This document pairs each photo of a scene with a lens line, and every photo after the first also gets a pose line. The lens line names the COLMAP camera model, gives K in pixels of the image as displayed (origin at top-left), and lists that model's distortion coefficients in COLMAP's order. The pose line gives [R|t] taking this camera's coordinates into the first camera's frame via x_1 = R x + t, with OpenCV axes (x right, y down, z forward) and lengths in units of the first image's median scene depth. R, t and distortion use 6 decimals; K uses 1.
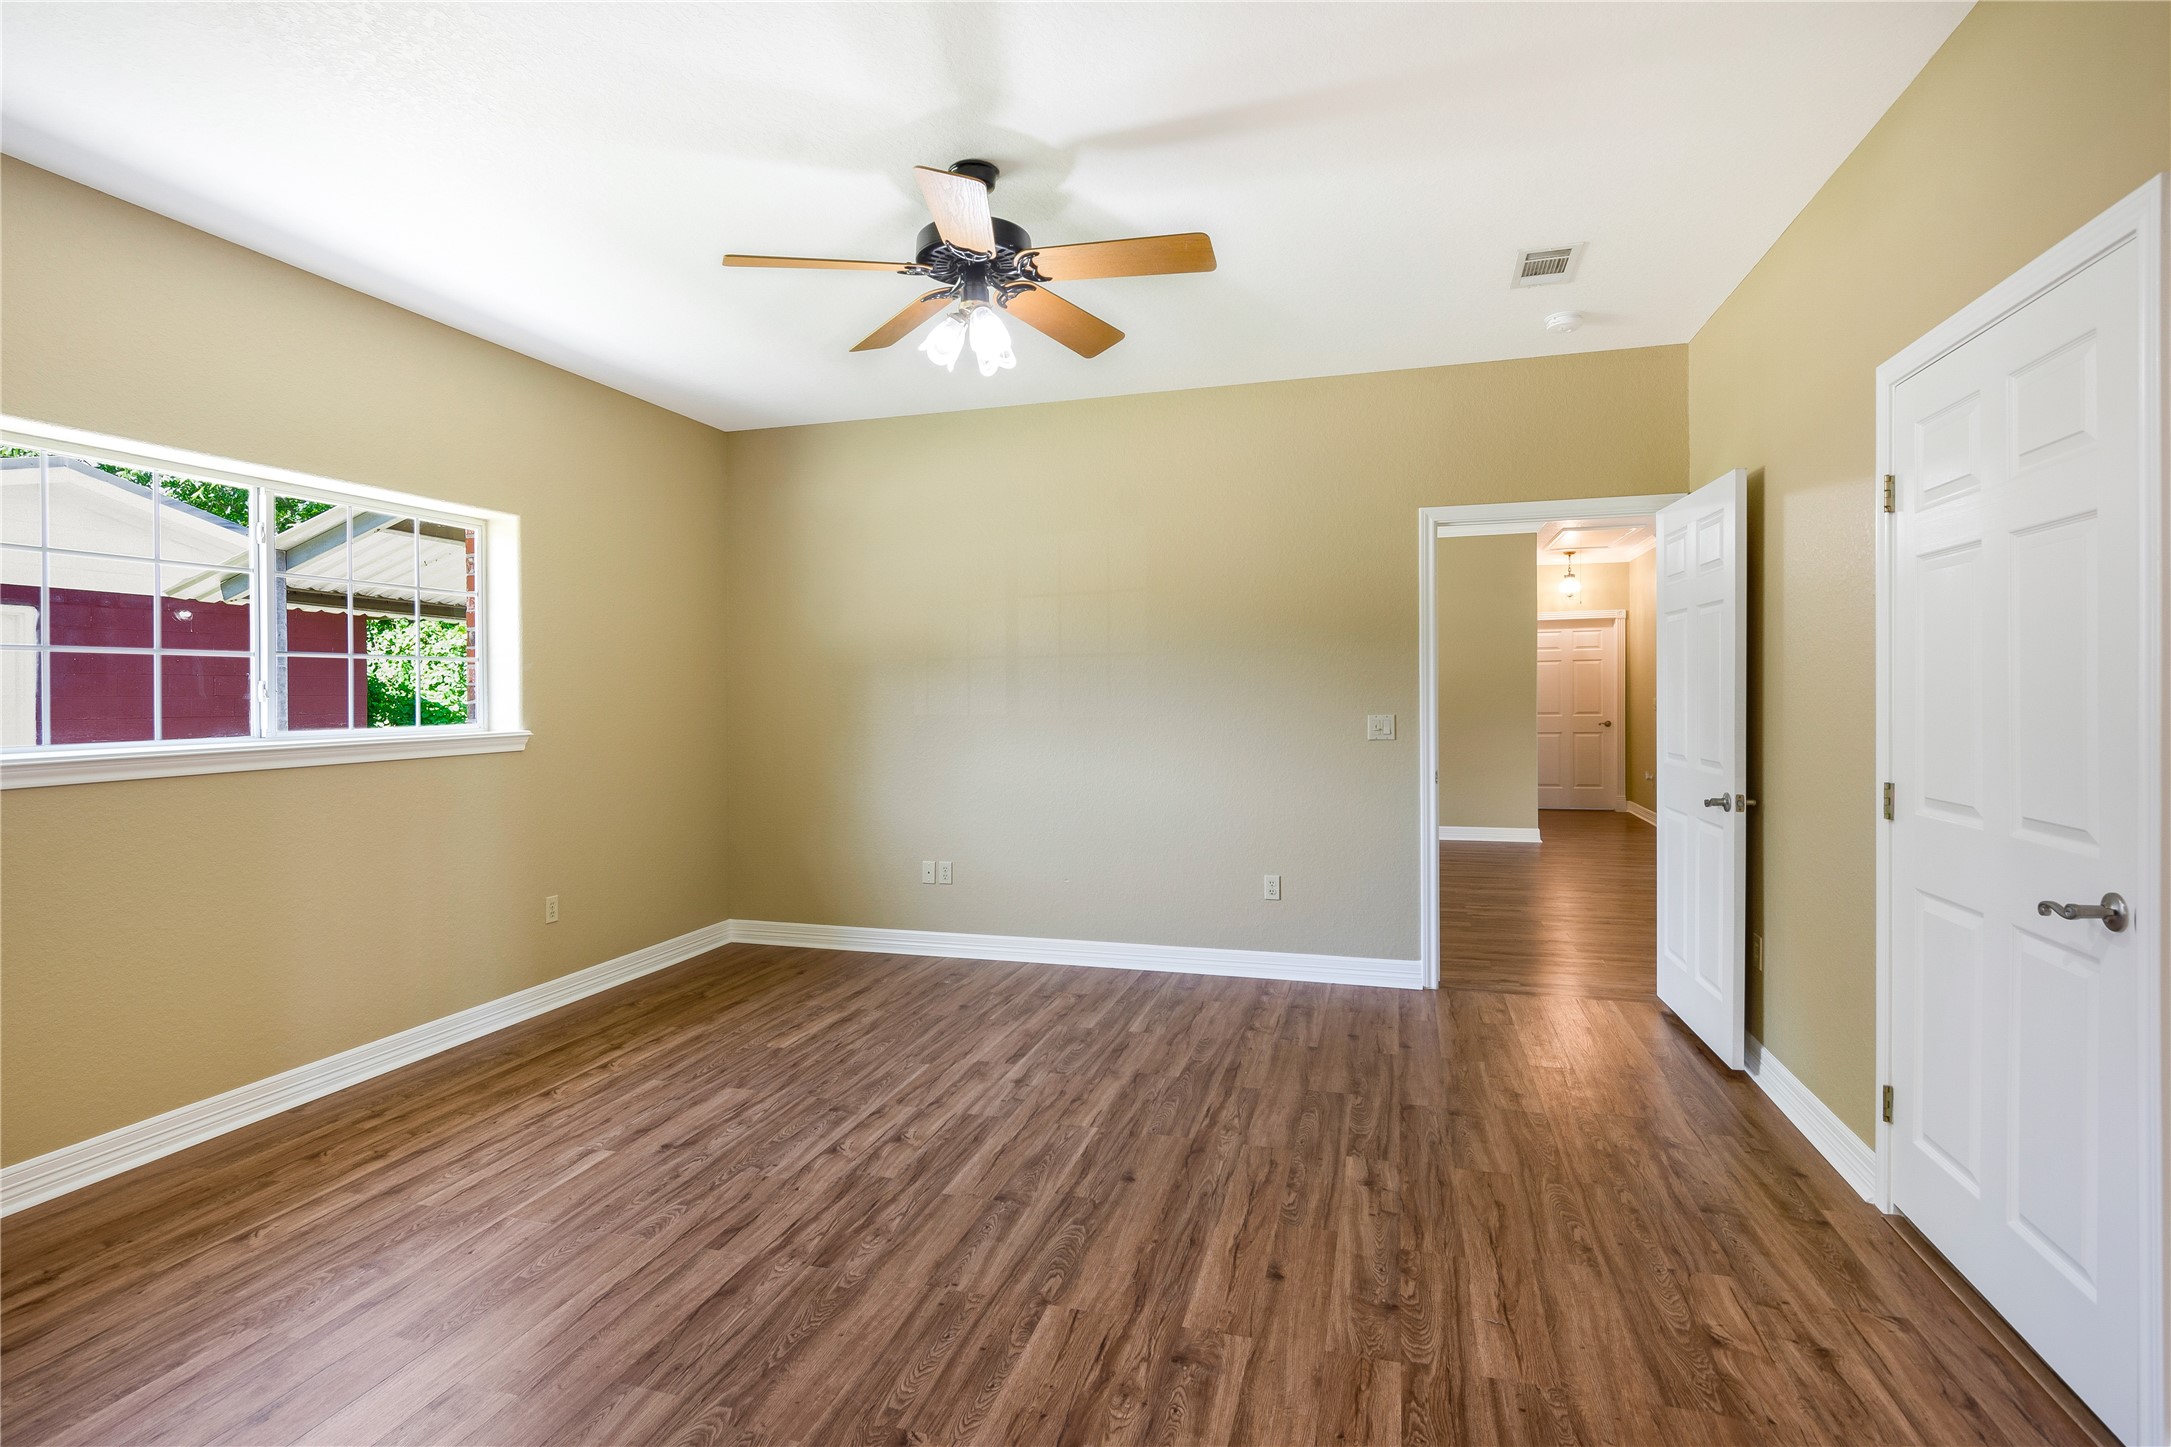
lens RADIAL K [[1077.4, 0, 1065.9], [0, 1077.4, 717.5], [0, 0, 1]] dist [0.005749, 0.000067]
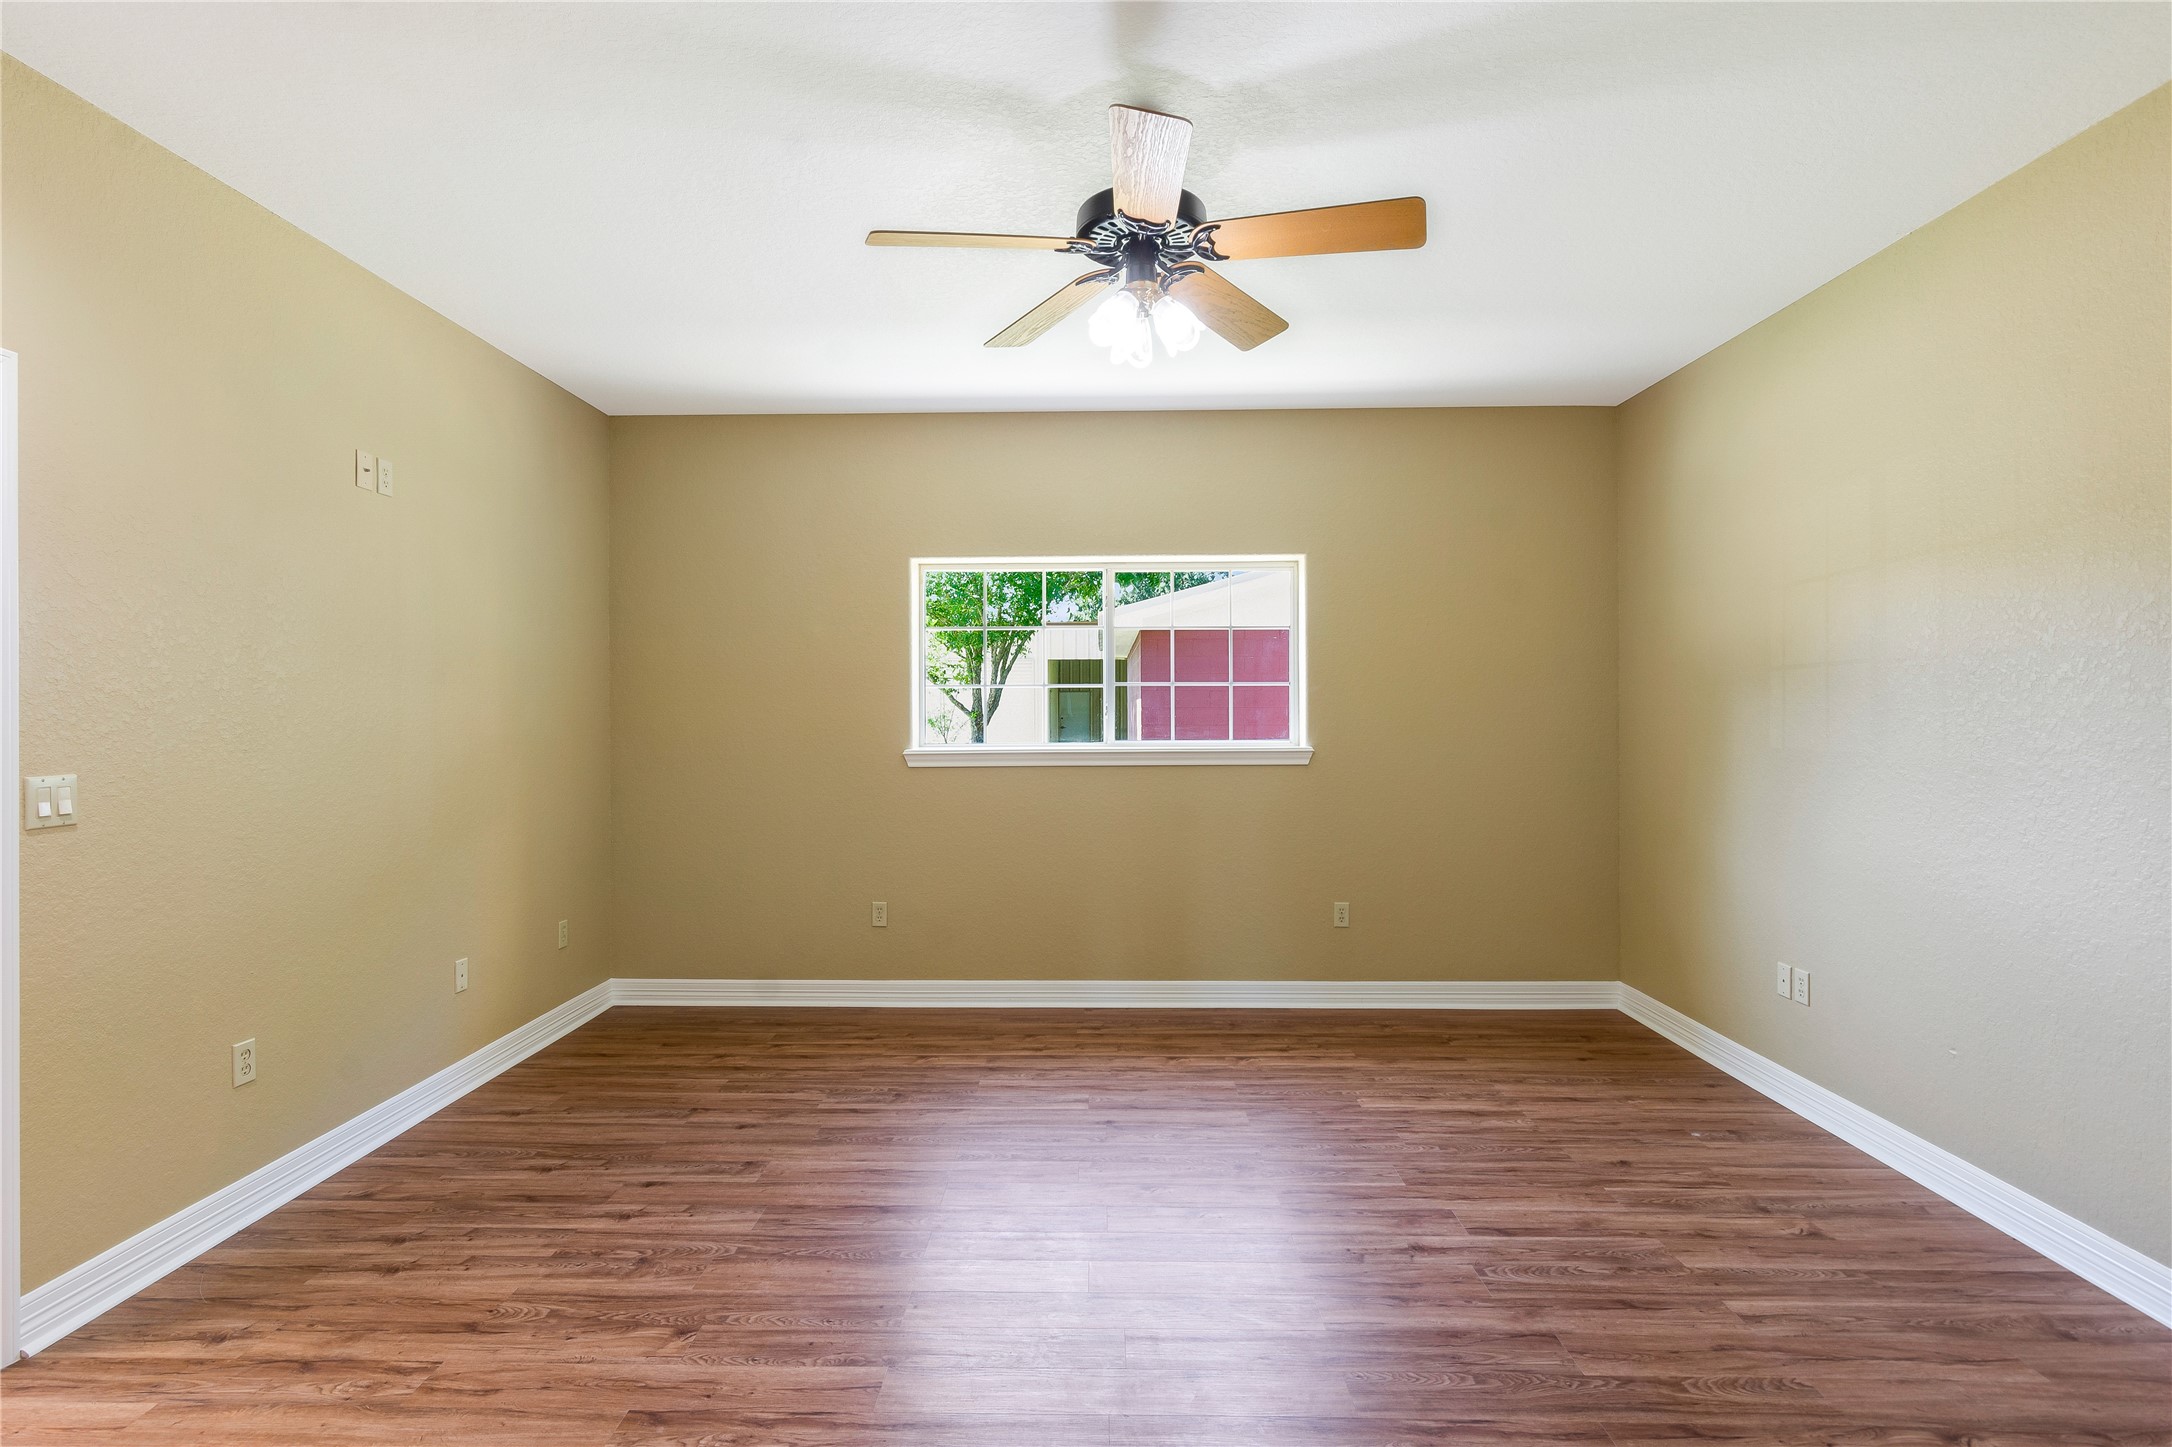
lens RADIAL K [[1077.8, 0, 1070.4], [0, 1077.8, 708.1], [0, 0, 1]] dist [0.005749, 0.000067]
pose [[0.266020, 0.004350, -0.963958, 0.558886], [-0.019902, 0.999801, -0.000980, -0.024351], [0.963762, 0.019445, 0.266053, 0.524900]]
